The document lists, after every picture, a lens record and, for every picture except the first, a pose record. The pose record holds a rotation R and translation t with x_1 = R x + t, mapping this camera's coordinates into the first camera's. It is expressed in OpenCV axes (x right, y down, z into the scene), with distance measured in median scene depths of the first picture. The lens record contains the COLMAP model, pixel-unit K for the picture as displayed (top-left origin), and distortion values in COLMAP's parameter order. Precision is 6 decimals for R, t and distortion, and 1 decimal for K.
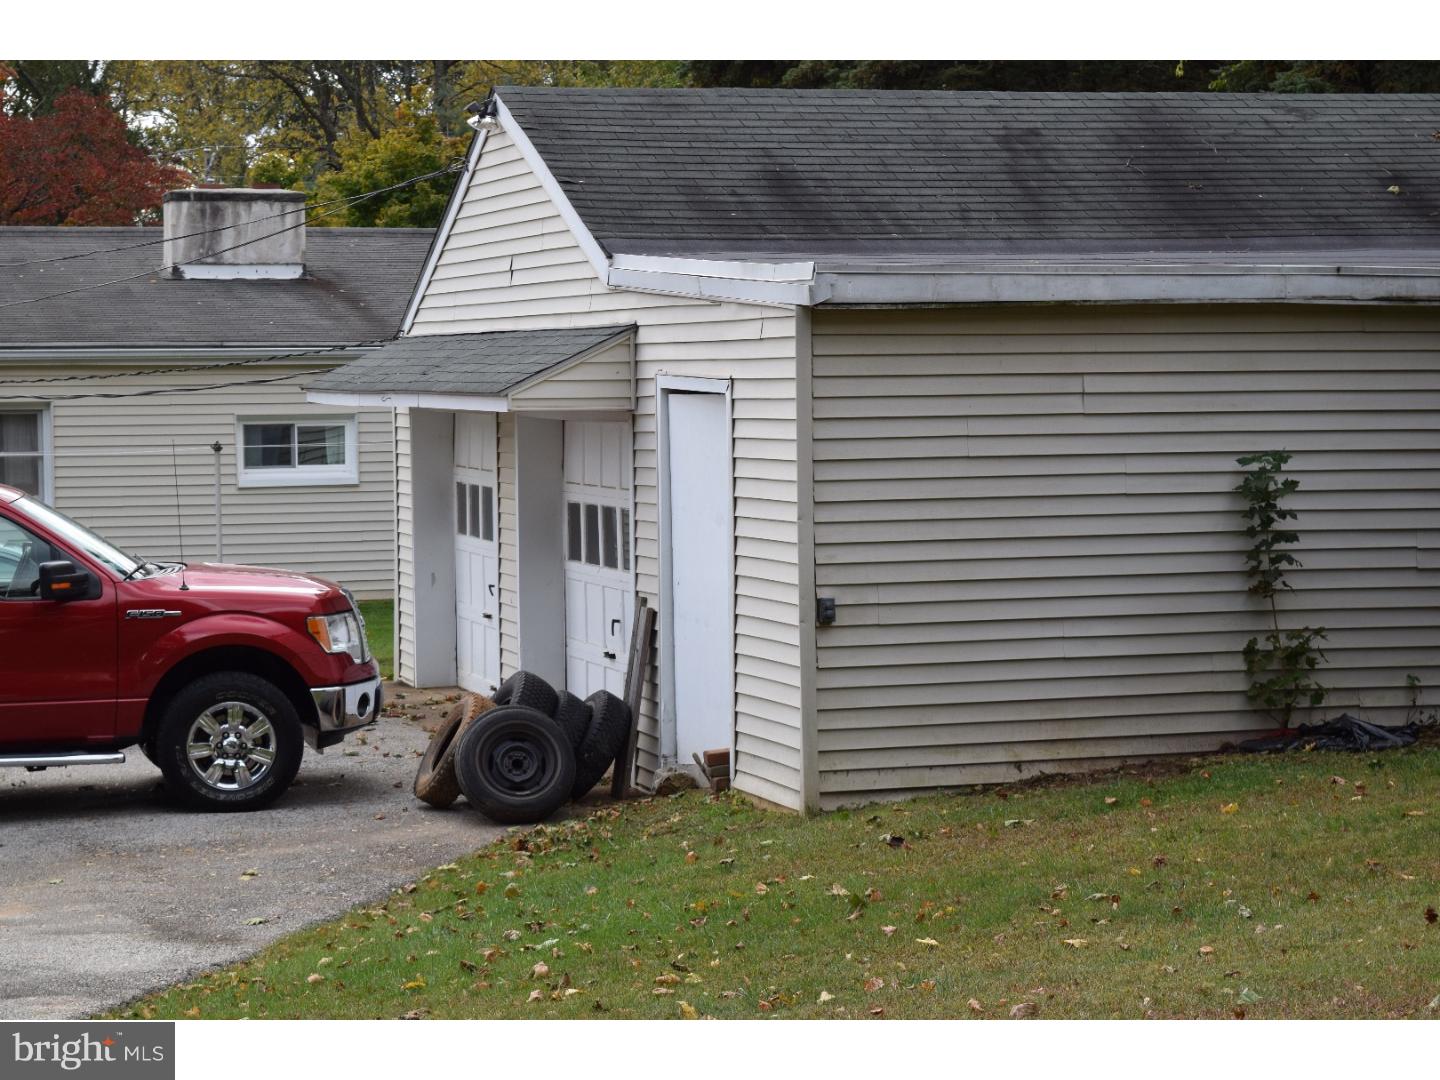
lens RADIAL K [[3336.0, 0, 720.0], [0, 3336.0, 540.0], [0, 0, 1]] dist [0.062605, 0.102102]
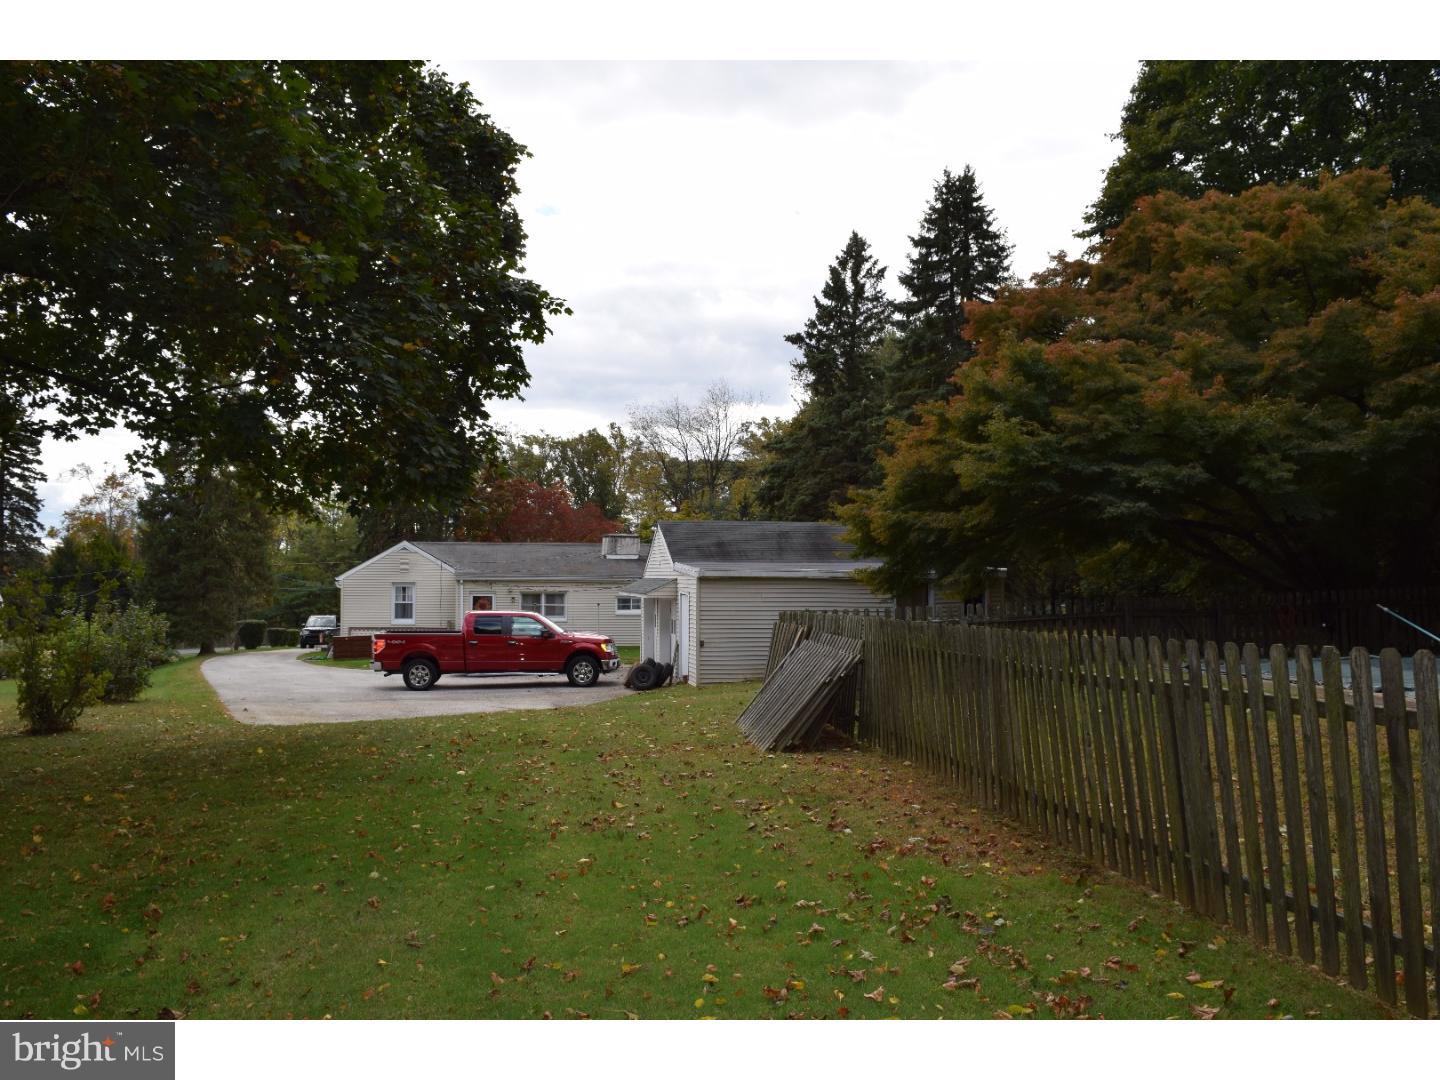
lens RADIAL K [[1131.0, 0, 720.0], [0, 1131.0, 540.0], [0, 0, 1]] dist [-0.095335, 0.001847]
pose [[0.994931, 0.013443, -0.099661, 0.099933], [-0.021880, 0.996222, -0.084047, 0.004721], [0.098155, 0.085802, 0.991465, -0.263680]]
